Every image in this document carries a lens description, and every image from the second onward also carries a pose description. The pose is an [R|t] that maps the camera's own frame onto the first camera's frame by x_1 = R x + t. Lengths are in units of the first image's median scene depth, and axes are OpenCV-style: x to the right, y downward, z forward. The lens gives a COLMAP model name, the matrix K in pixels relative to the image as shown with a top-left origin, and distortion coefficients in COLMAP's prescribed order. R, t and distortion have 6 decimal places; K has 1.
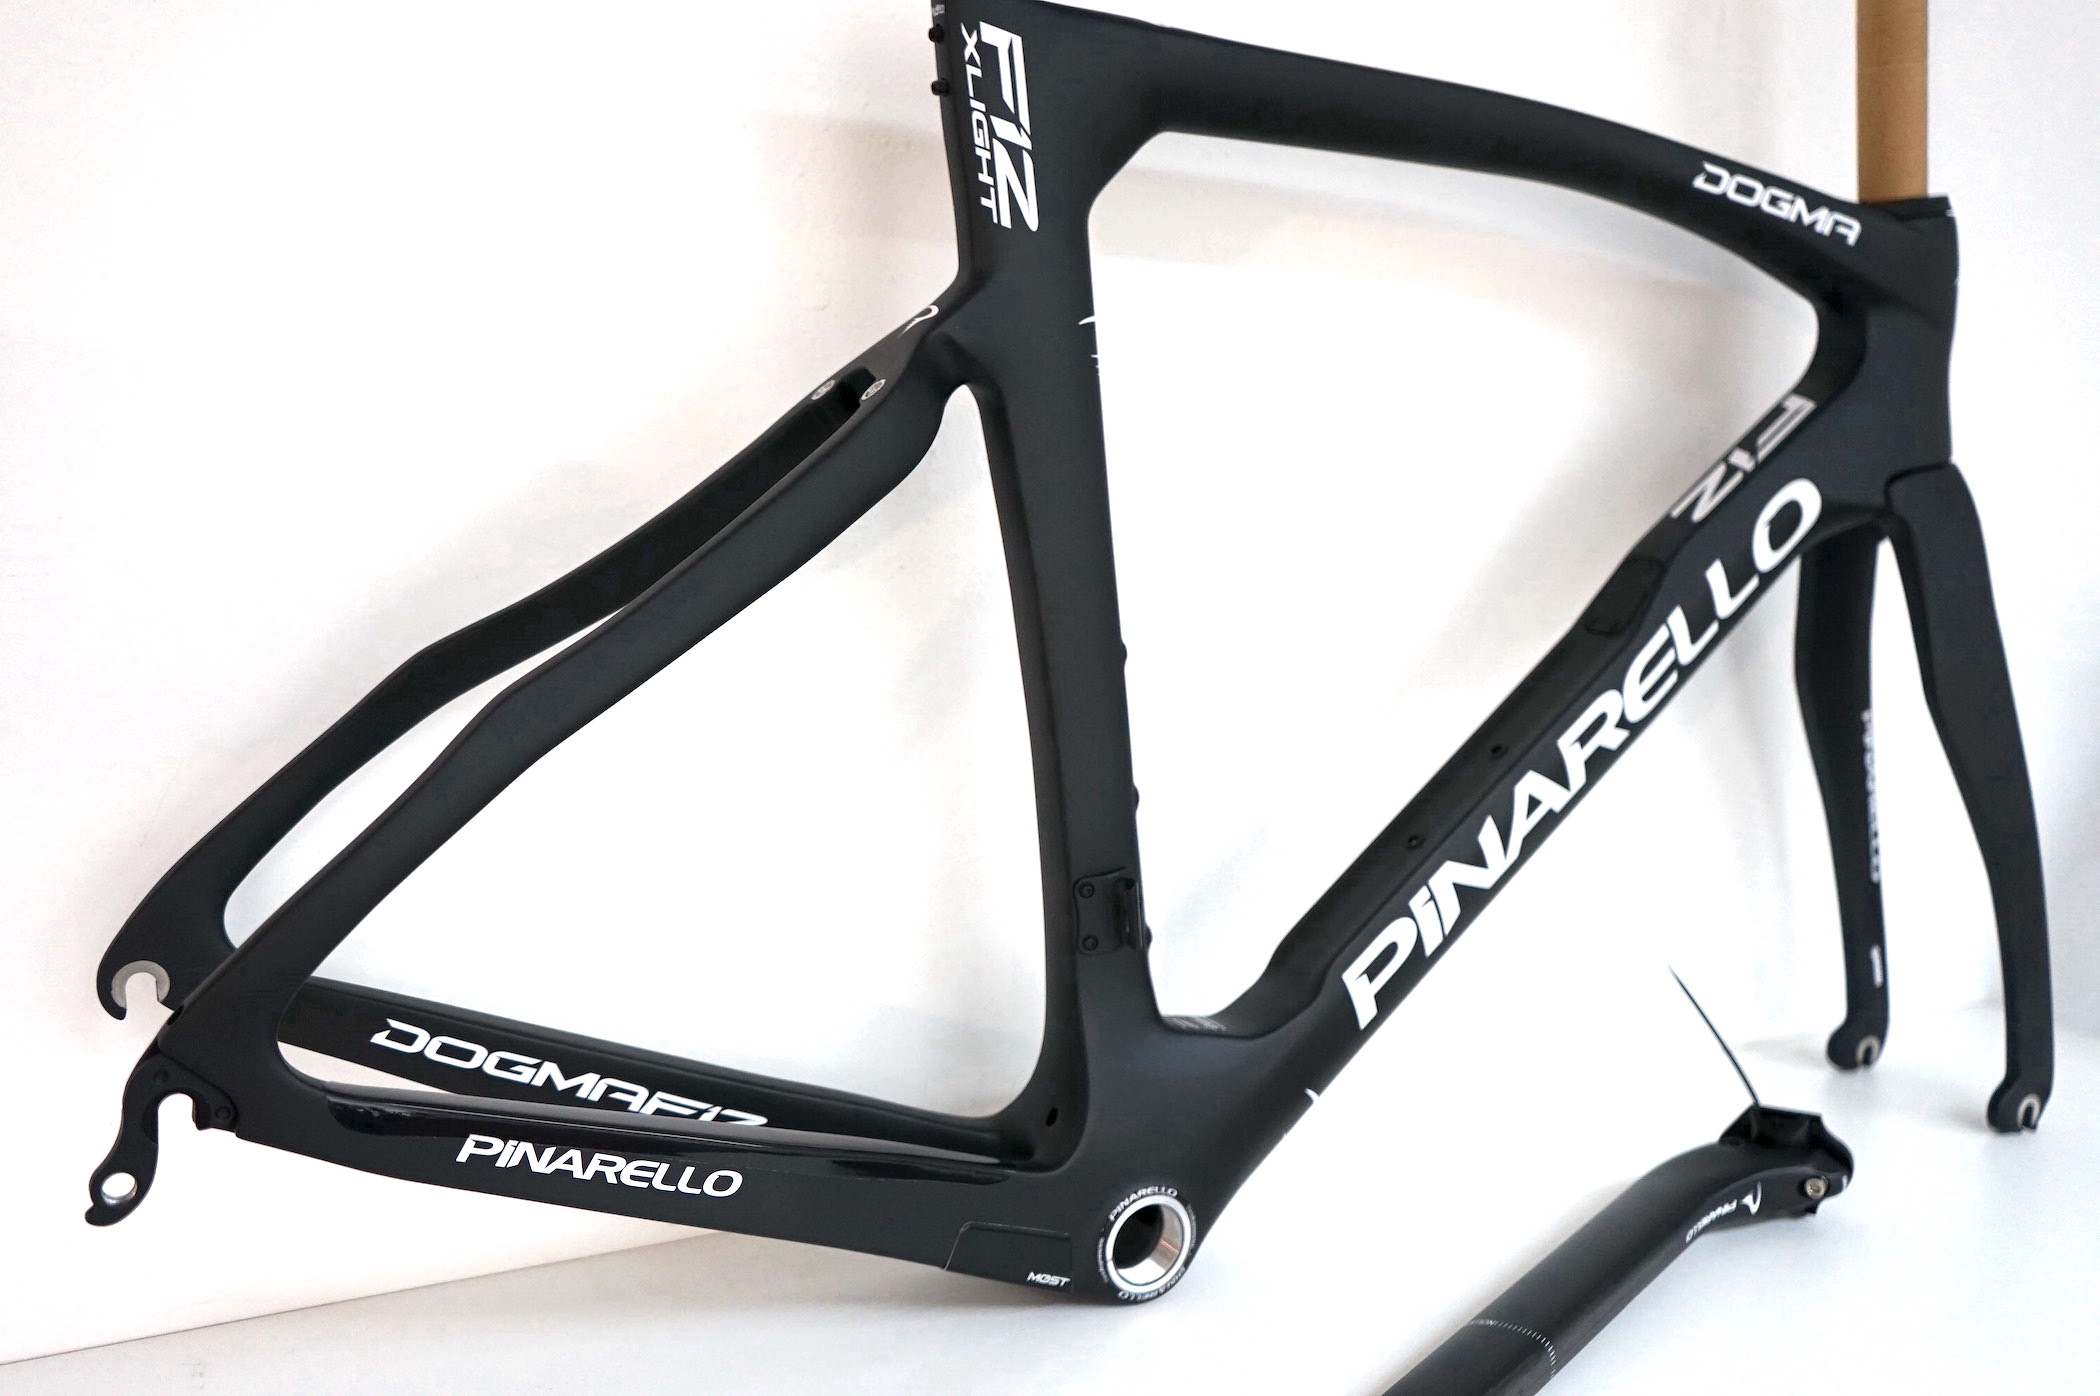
lens RADIAL K [[1856.8, 0, 1050.0], [0, 1856.8, 698.0], [0, 0, 1]] dist [0.005124, -0.000879]
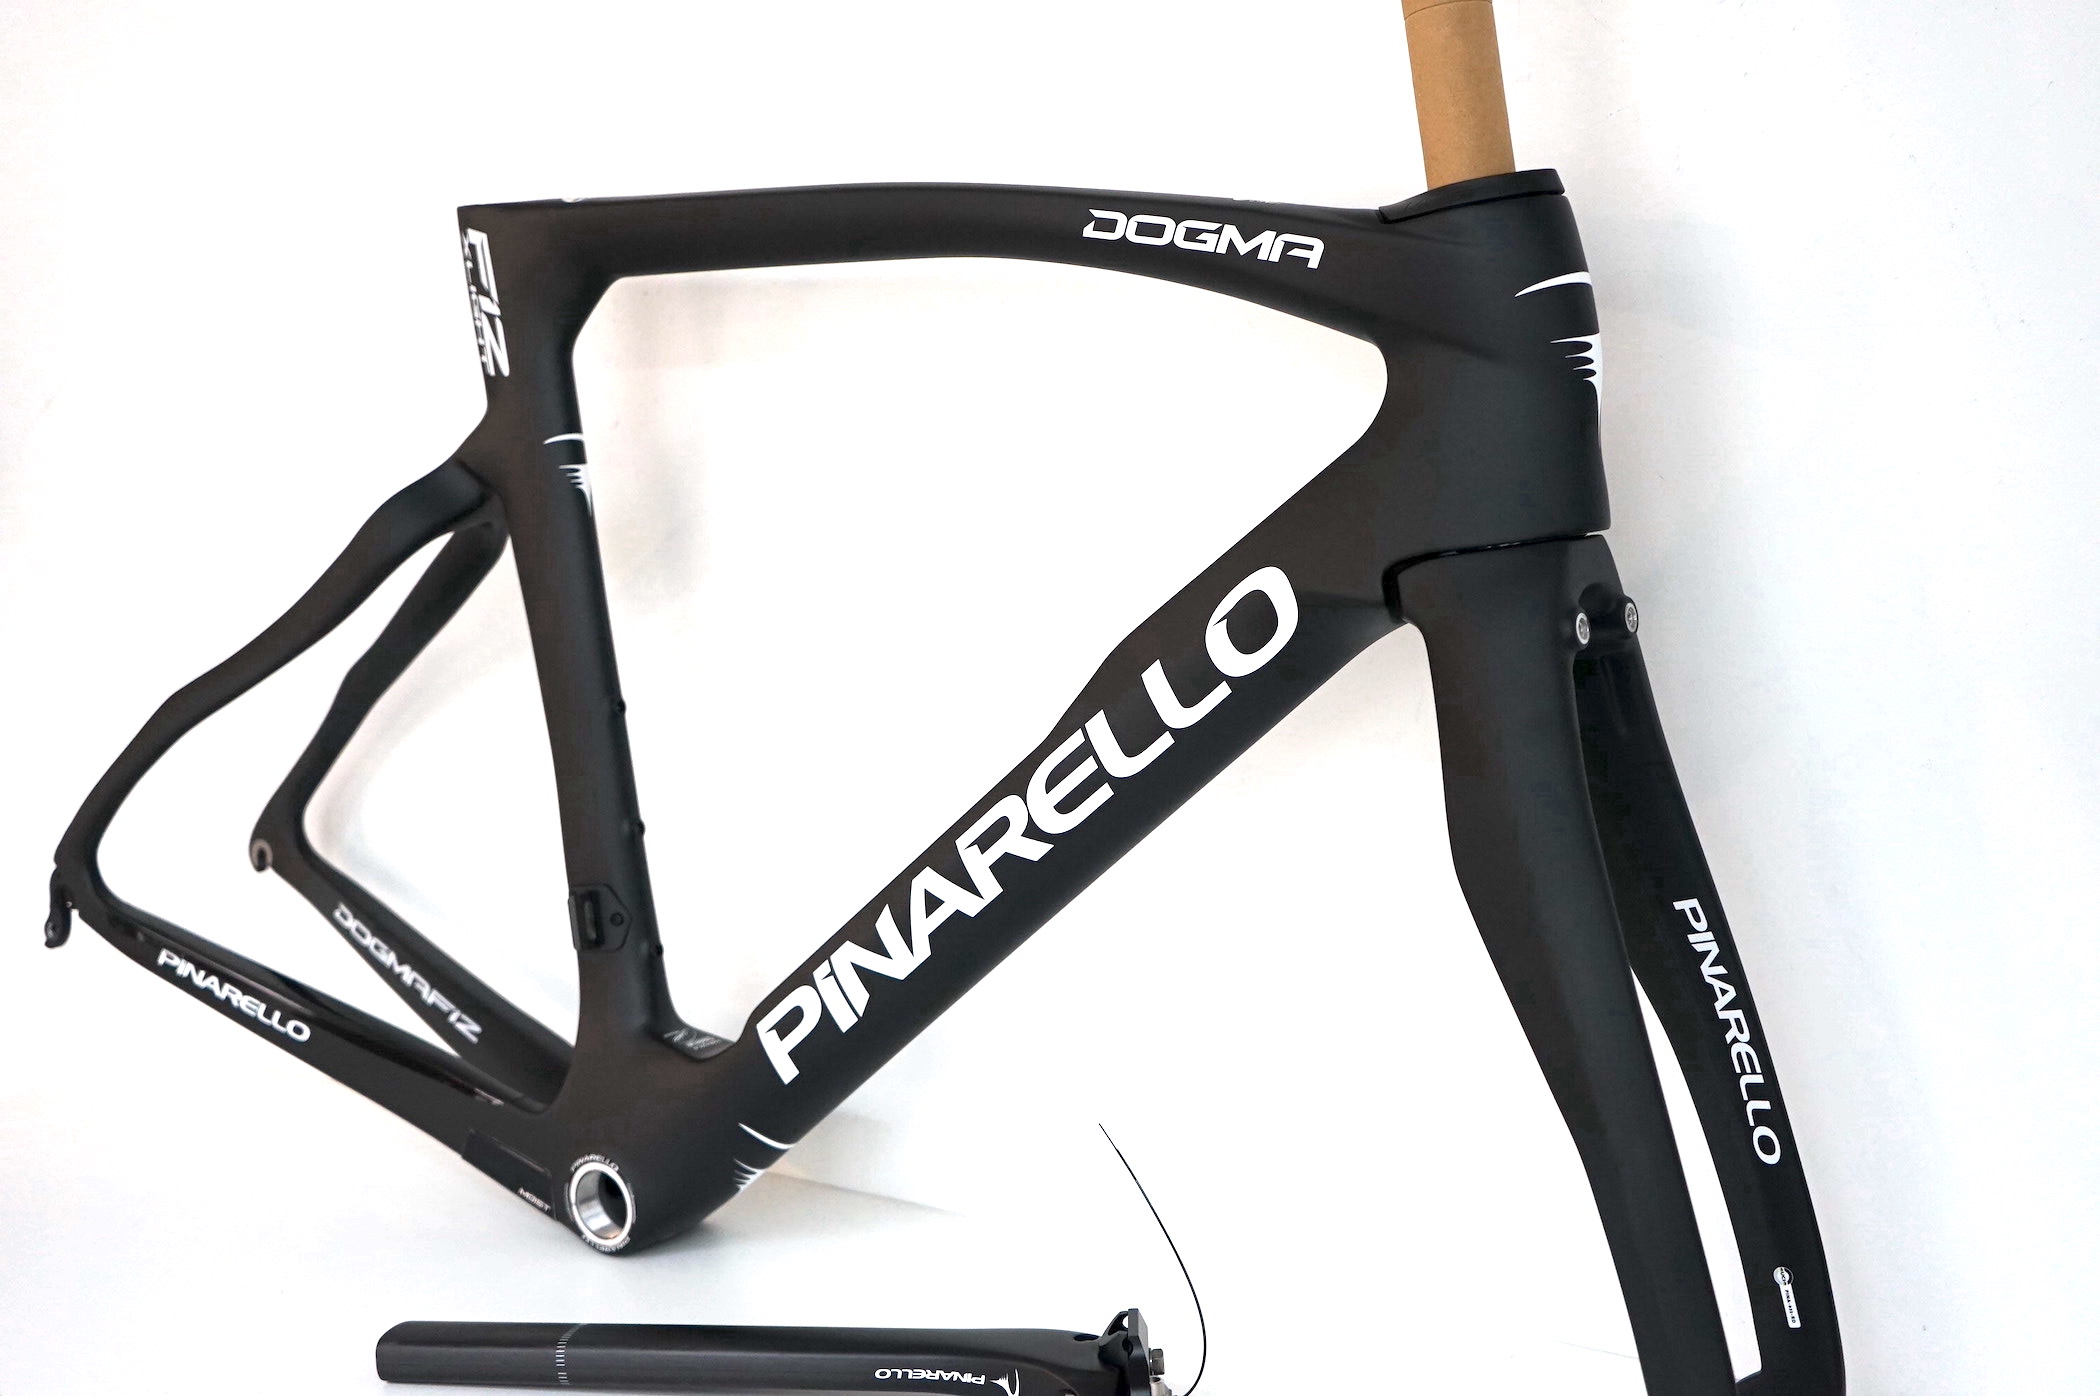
lens RADIAL K [[2346.6, 0, 1050.0], [0, 2346.6, 698.0], [0, 0, 1]] dist [-0.007546, -0.005001]
pose [[0.462824, 0.066659, -0.883940, 1.650195], [-0.084403, 0.995952, 0.030913, -0.110571], [0.882423, 0.060300, 0.466577, 0.587785]]
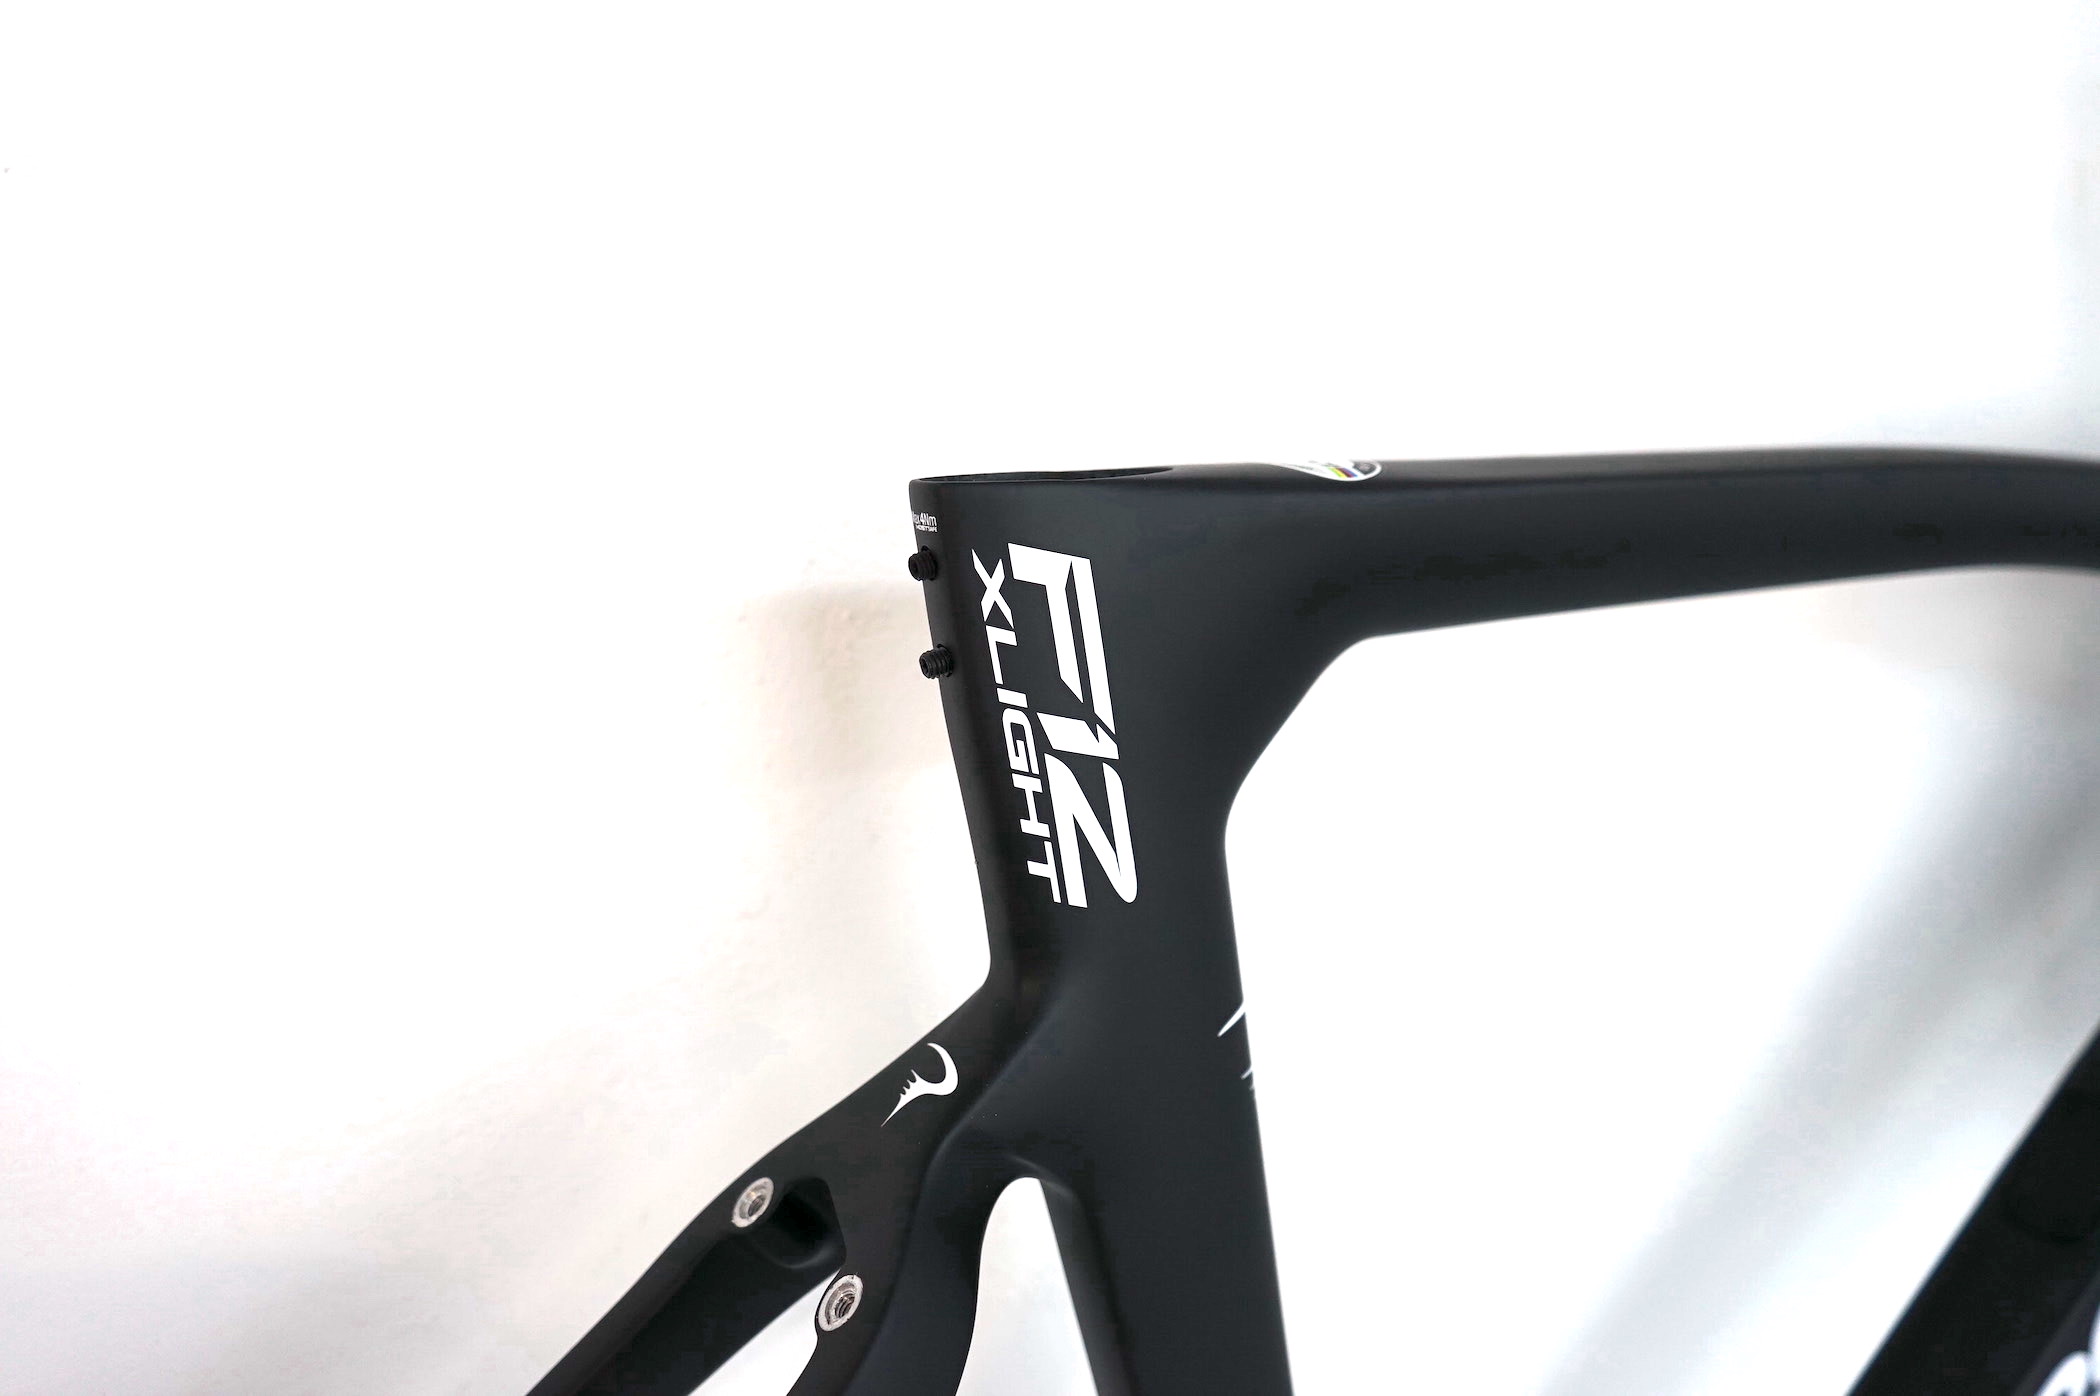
lens RADIAL K [[1856.8, 0, 1050.0], [0, 1856.8, 698.0], [0, 0, 1]] dist [0.005124, -0.000879]
pose [[0.998440, -0.051944, -0.020481, -0.017714], [0.052846, 0.997530, 0.046273, -0.337936], [0.018027, -0.047283, 0.998719, 0.479635]]
